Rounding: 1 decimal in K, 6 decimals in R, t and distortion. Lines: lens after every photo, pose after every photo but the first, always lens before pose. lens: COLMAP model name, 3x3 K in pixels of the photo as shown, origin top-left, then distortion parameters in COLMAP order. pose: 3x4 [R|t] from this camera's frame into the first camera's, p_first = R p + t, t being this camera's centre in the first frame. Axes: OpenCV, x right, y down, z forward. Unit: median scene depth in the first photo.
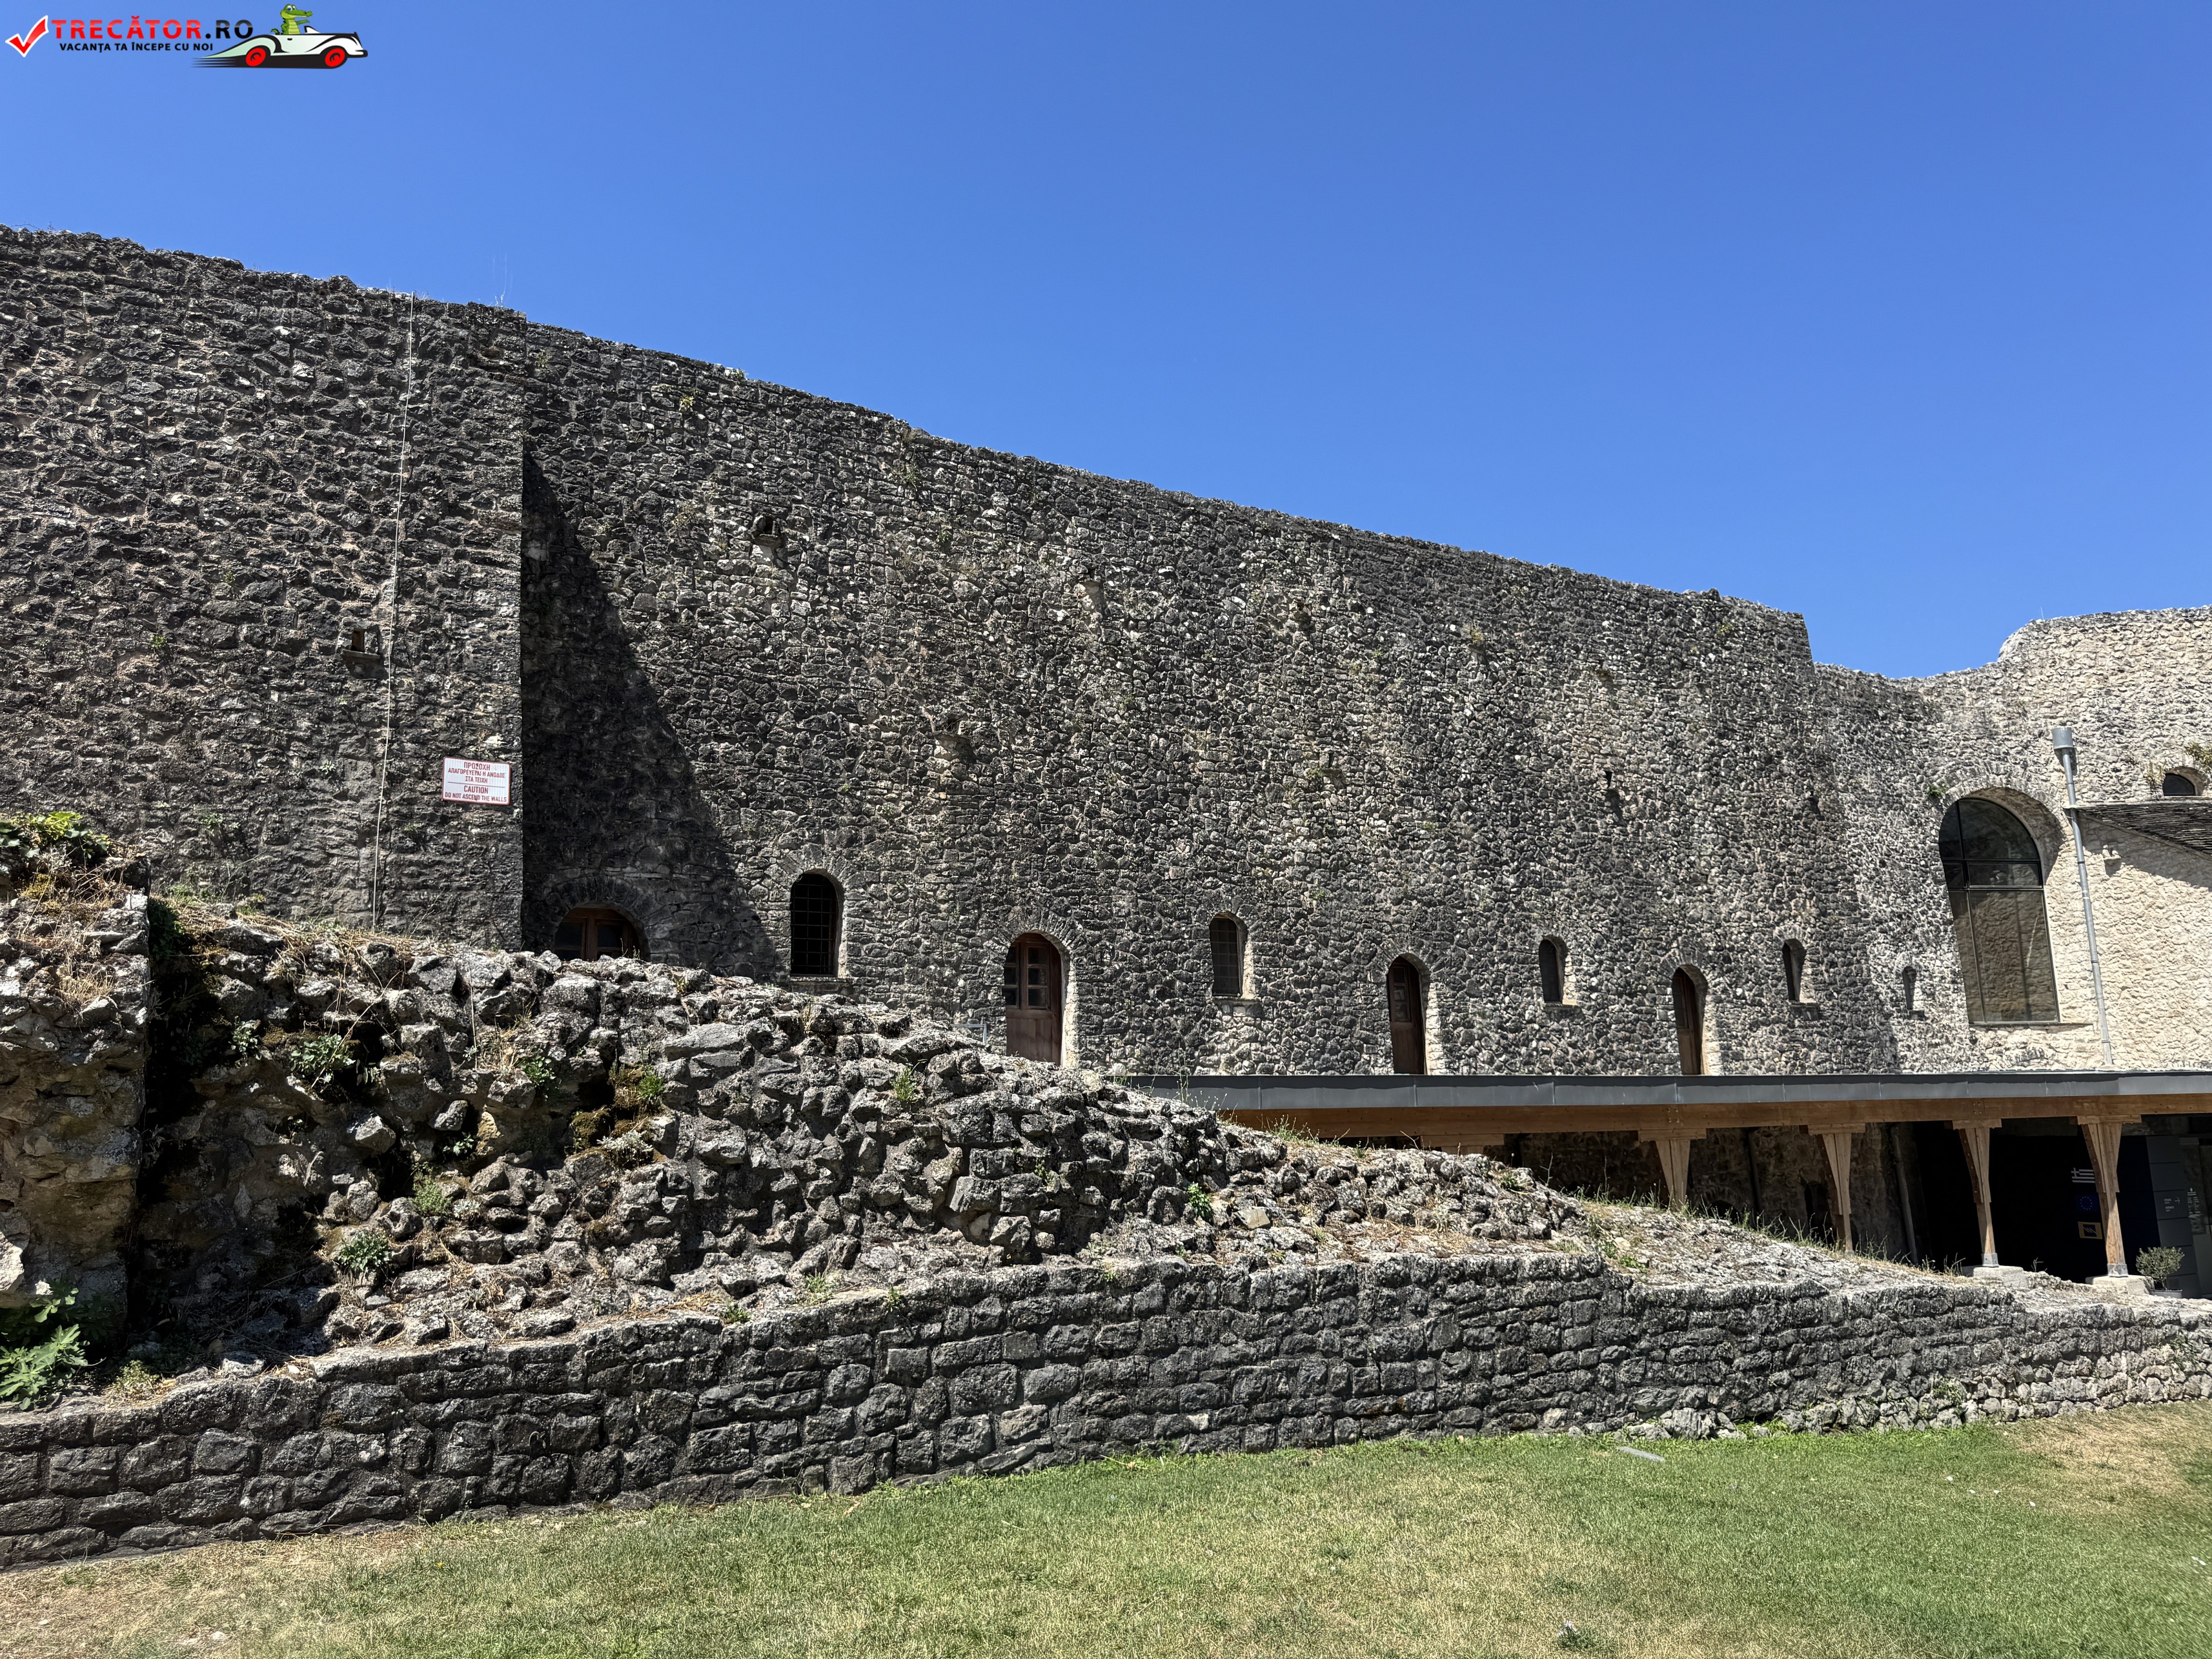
lens RADIAL K [[1567.0, 0, 1099.0], [0, 1567.0, 817.4], [0, 0, 1]] dist [0.071112, -0.086258]
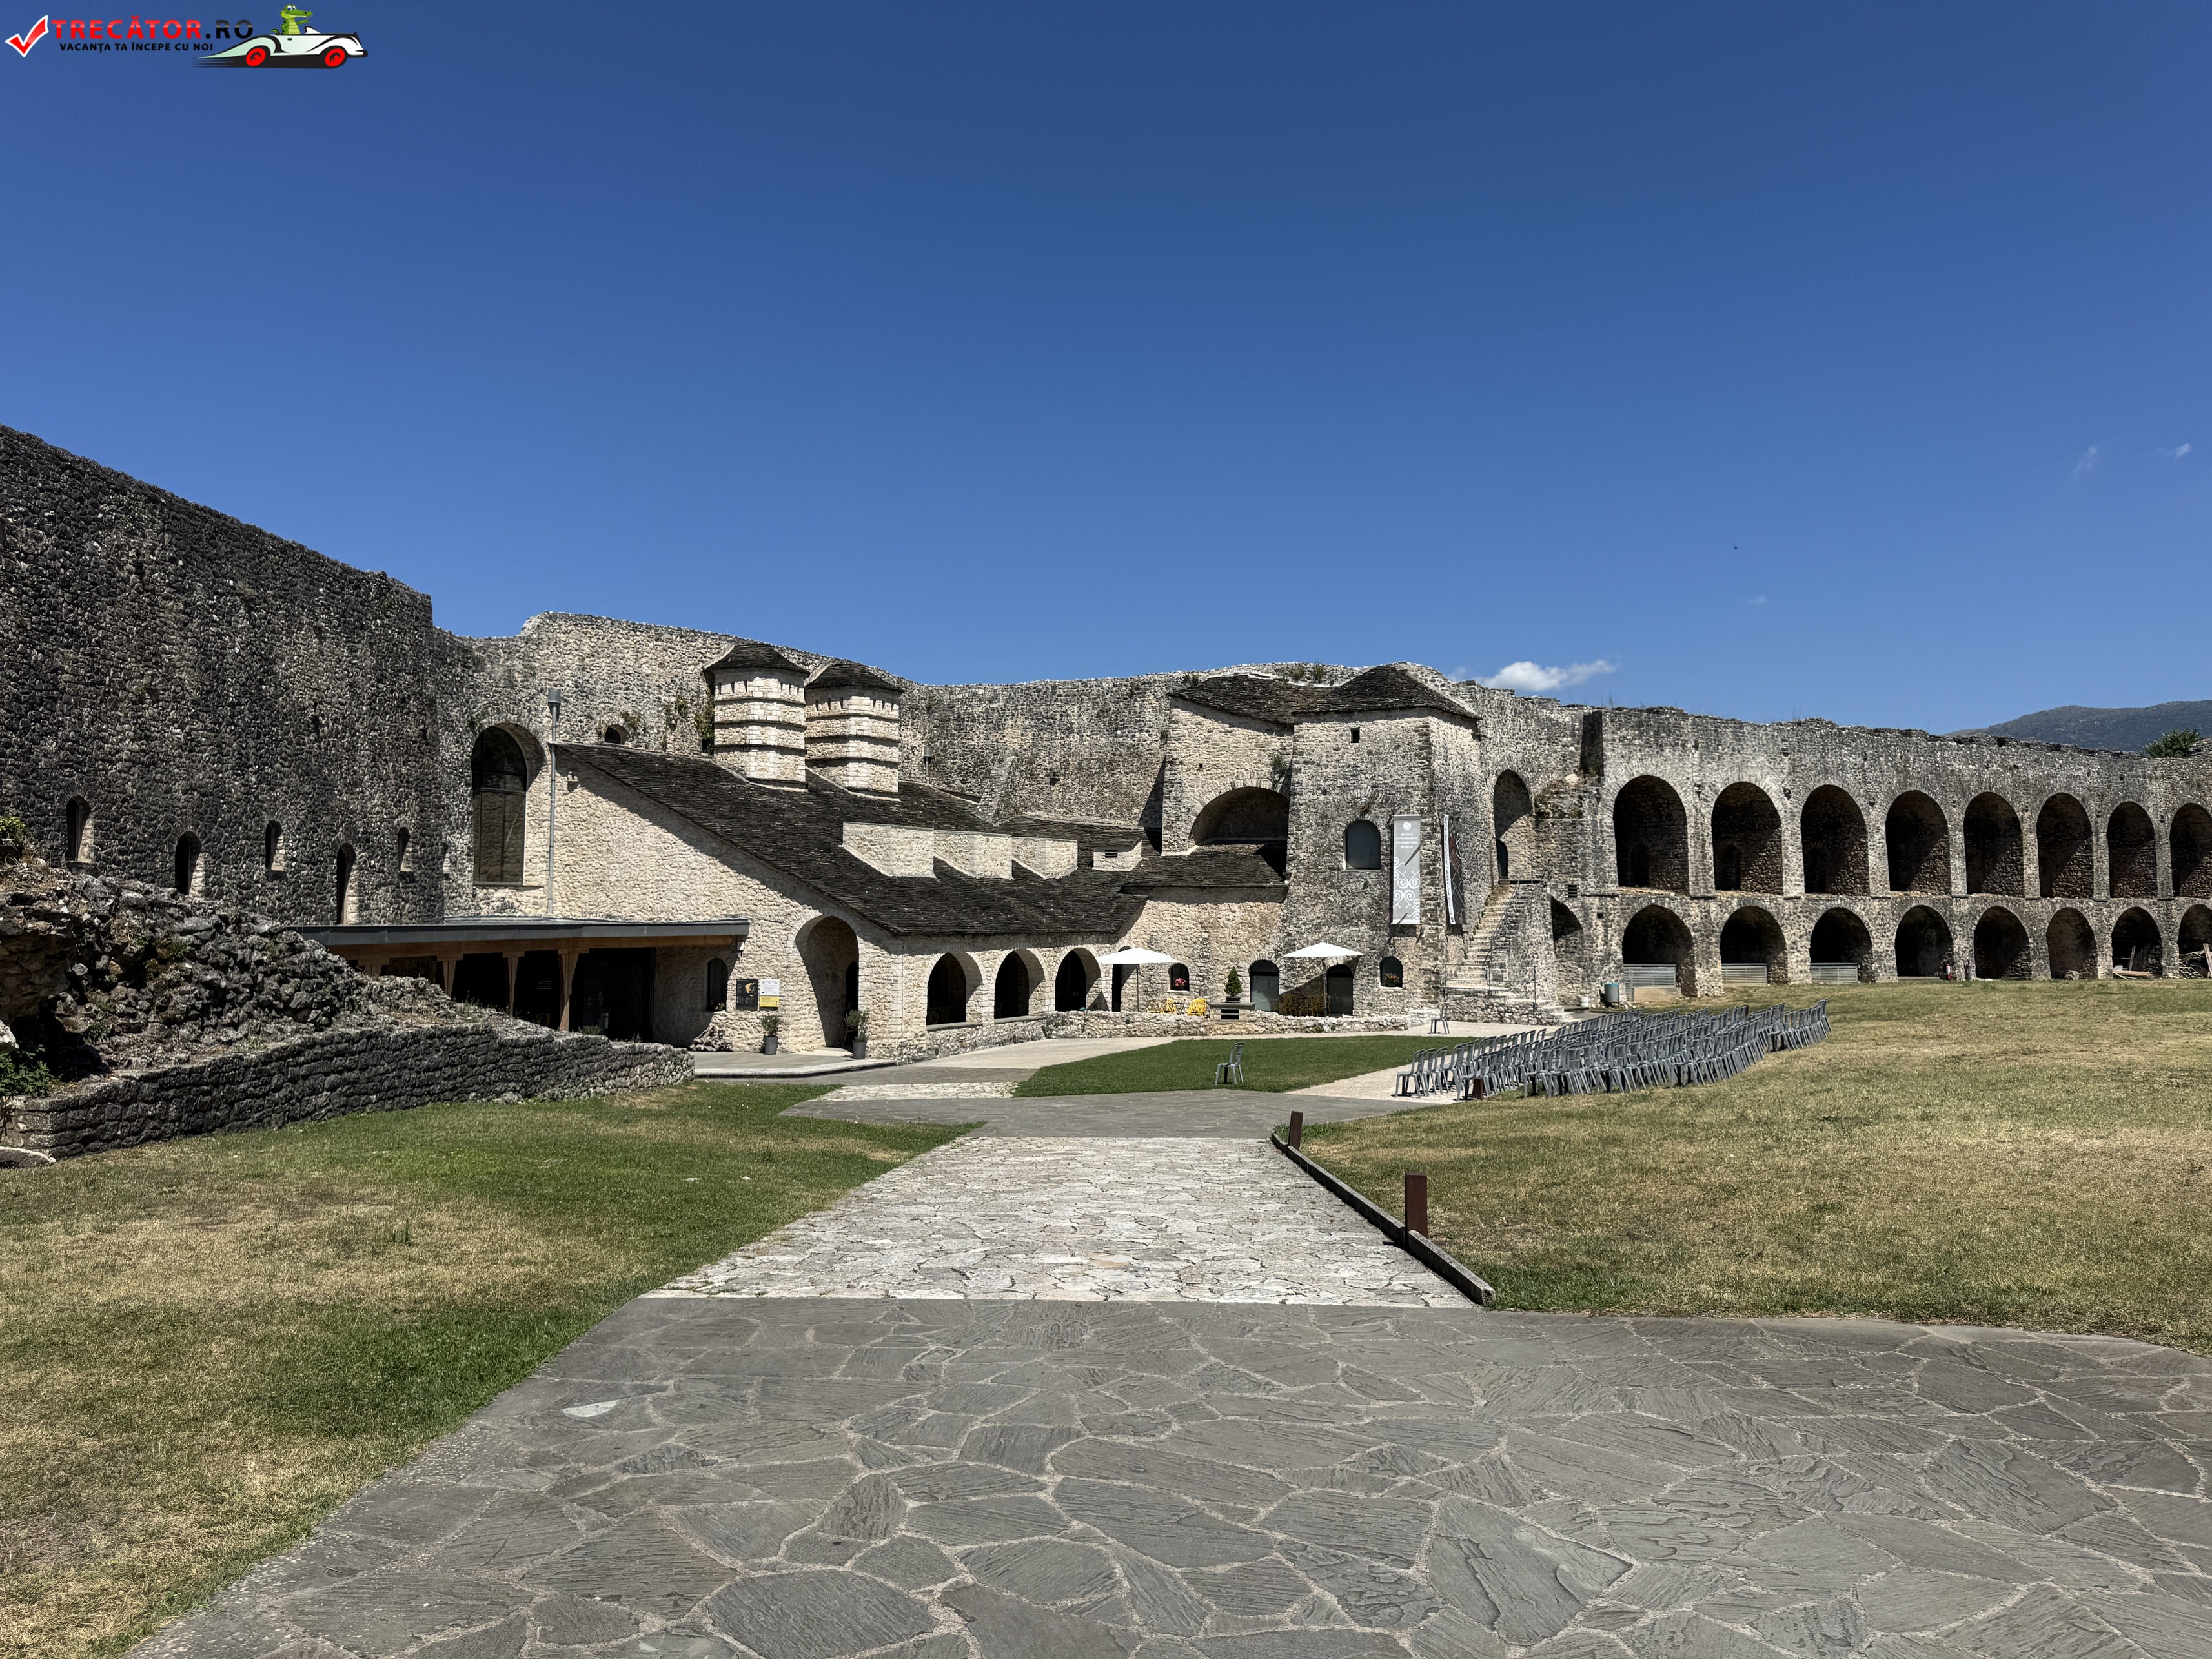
lens RADIAL K [[1546.2, 0, 1107.0], [0, 1546.2, 839.0], [0, 0, 1]] dist [0.177650, -0.404381]
pose [[0.553412, 0.069601, 0.829994, -0.426798], [-0.176227, 0.983727, 0.035010, -0.081328], [-0.814051, -0.165642, 0.556672, -0.349215]]
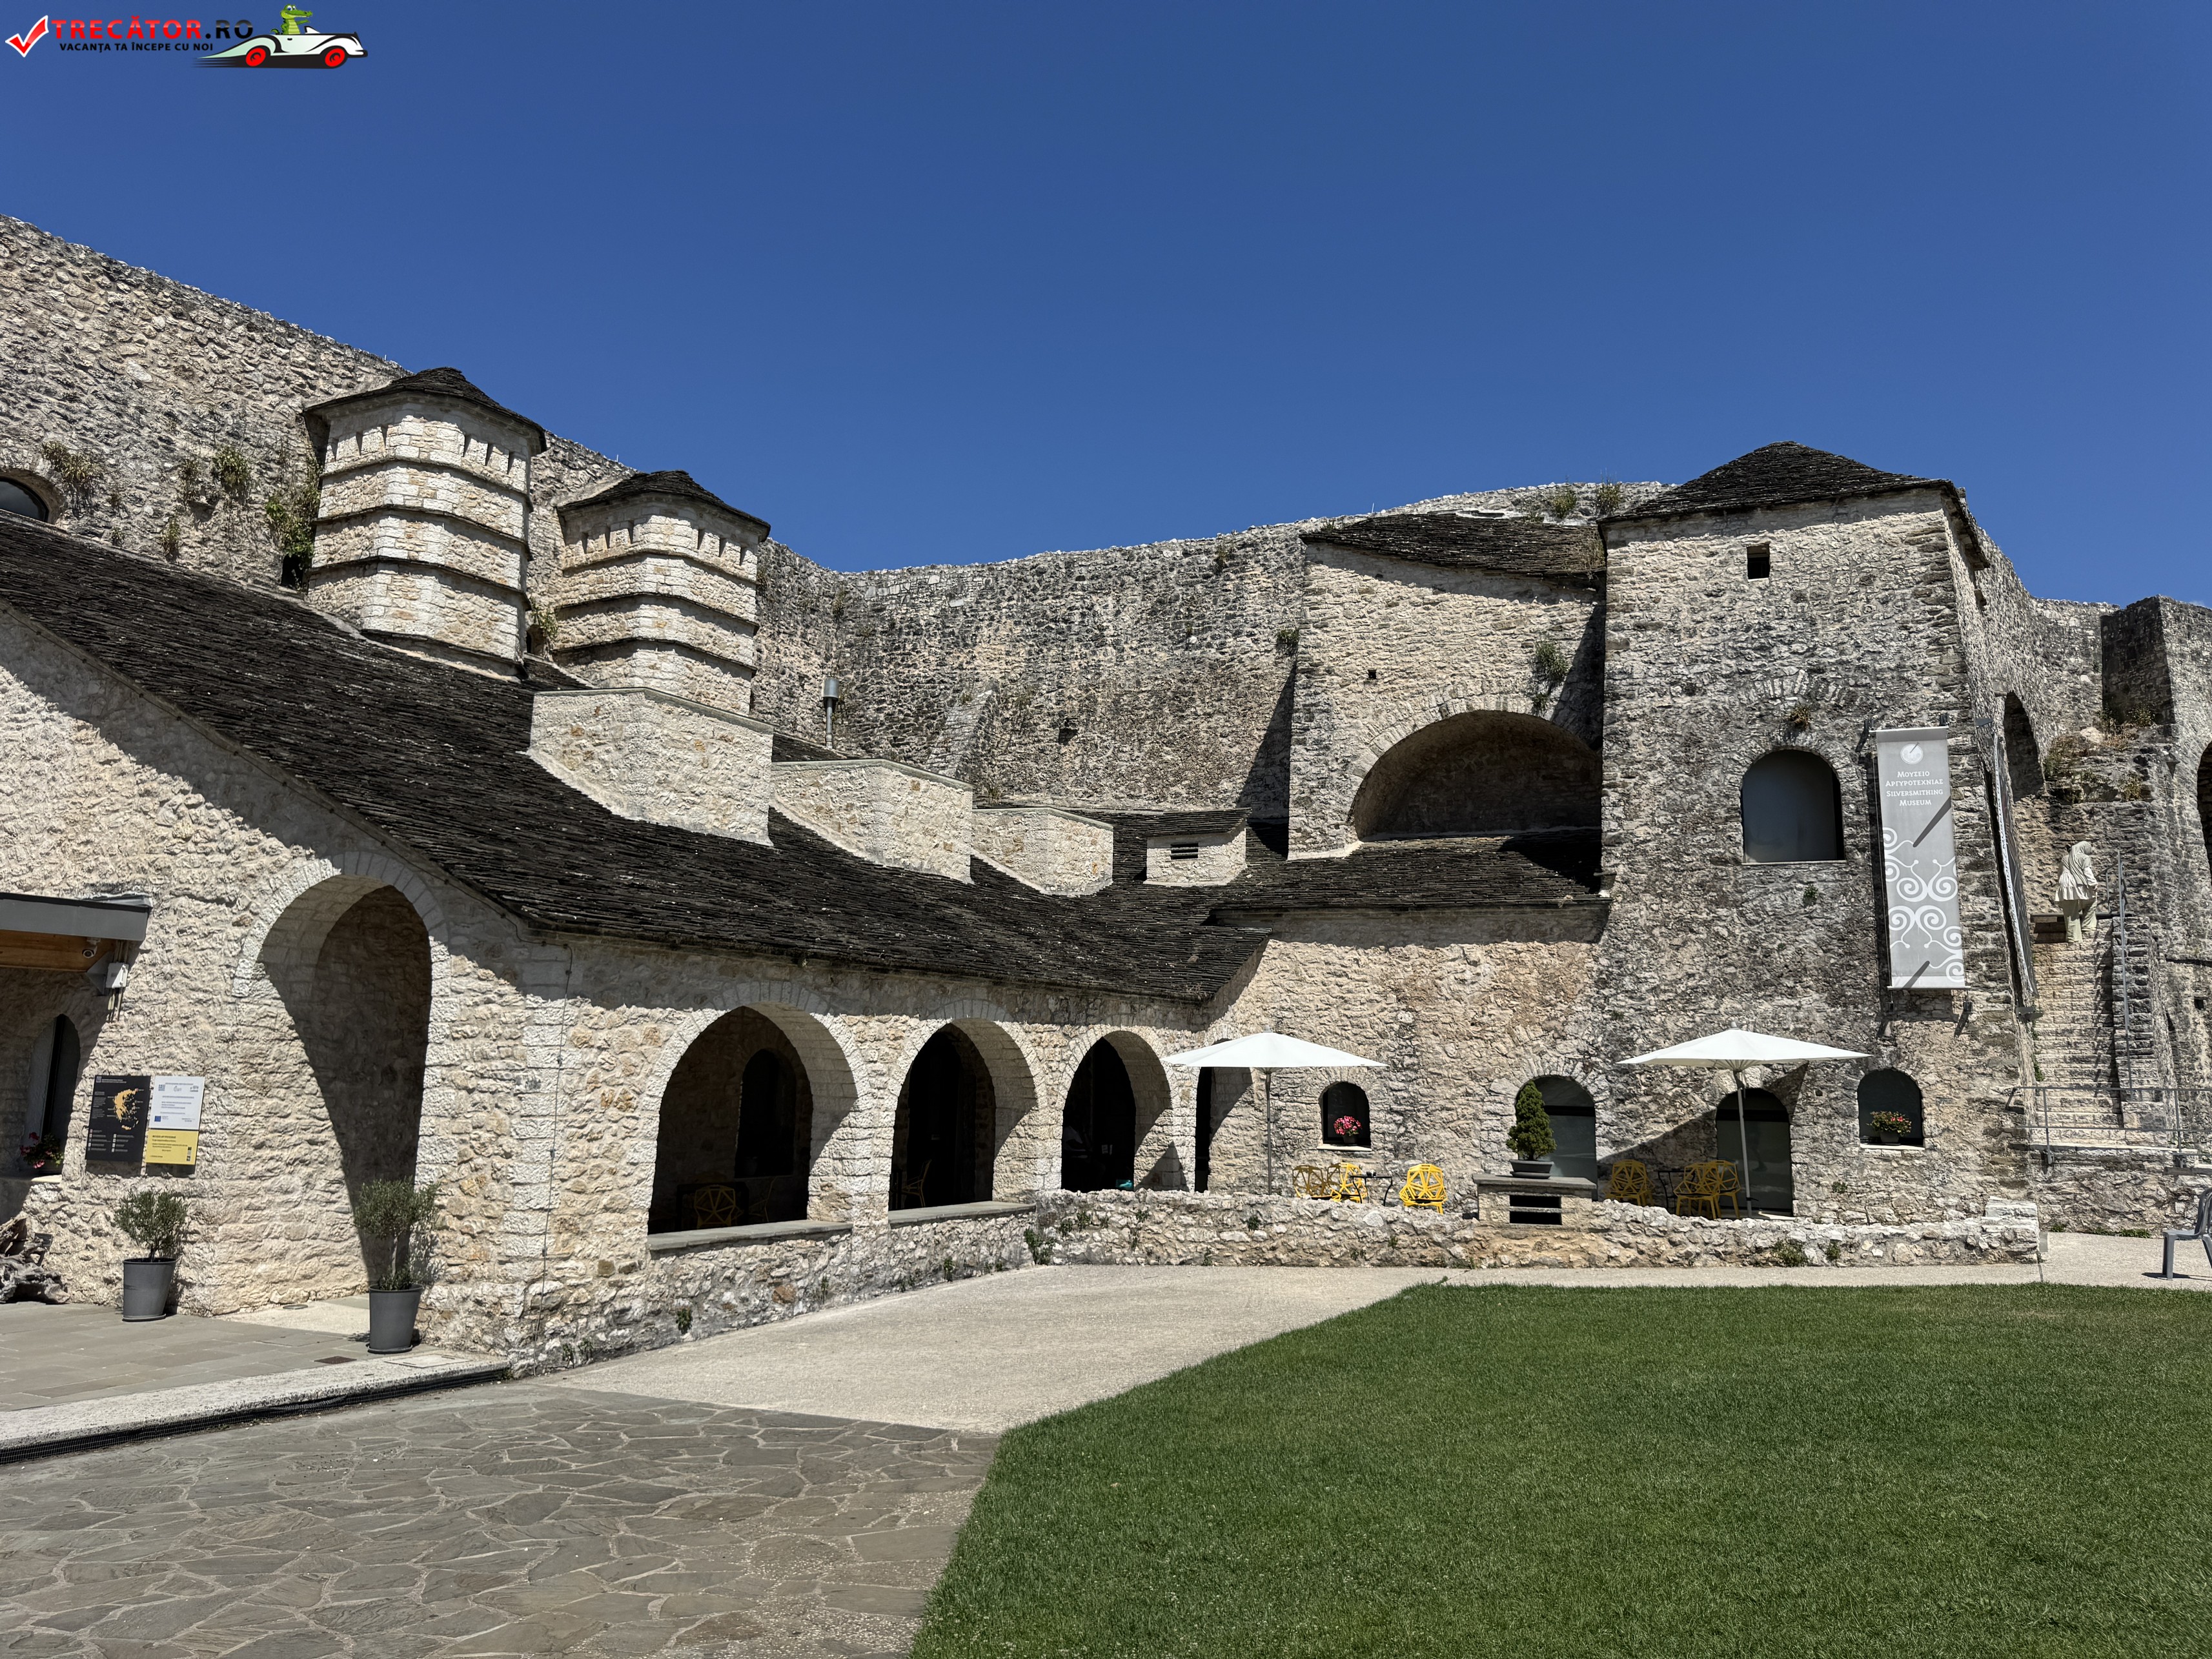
lens RADIAL K [[1548.3, 0, 1119.1], [0, 1548.3, 827.3], [0, 0, 1]] dist [0.085514, -0.117131]
pose [[0.547530, 0.173193, 0.818667, 0.578612], [-0.193485, 0.978037, -0.077505, 0.099766], [-0.814110, -0.115963, 0.569015, 0.350303]]
